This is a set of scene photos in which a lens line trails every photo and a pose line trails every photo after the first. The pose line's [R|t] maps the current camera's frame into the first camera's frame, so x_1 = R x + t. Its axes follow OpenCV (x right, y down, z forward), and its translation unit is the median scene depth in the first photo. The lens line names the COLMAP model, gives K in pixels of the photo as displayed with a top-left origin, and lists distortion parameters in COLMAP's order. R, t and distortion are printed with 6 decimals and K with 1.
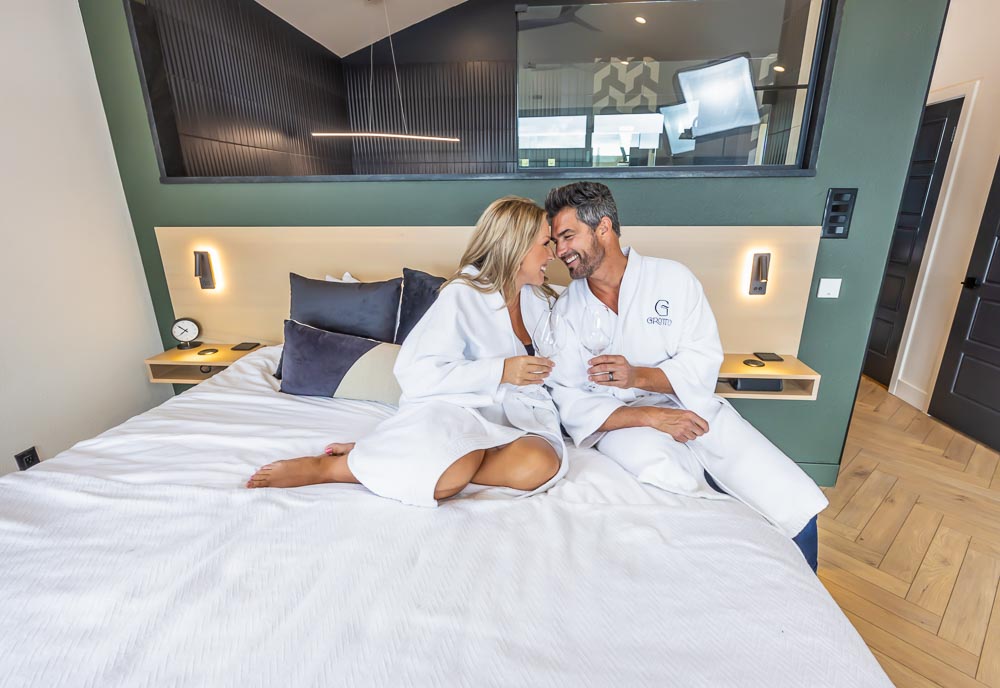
lens RADIAL K [[465.3, 0, 519.8], [0, 465.3, 348.3], [0, 0, 1]] dist [-0.002117, -0.000281]
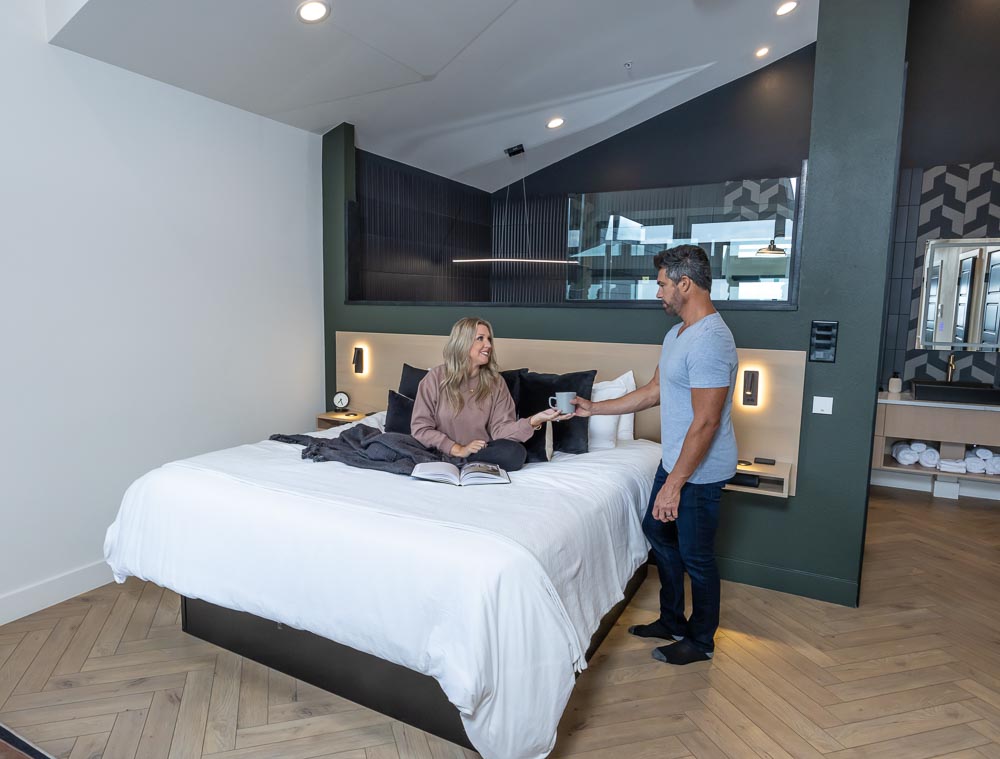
lens RADIAL K [[703.3, 0, 500.0], [0, 703.3, 379.5], [0, 0, 1]] dist [0.001482, 0.000558]
pose [[0.920544, 0.062937, -0.385536, 0.599409], [-0.136807, 0.976374, -0.167266, 0.202669], [0.365900, 0.206720, 0.907405, -0.850376]]
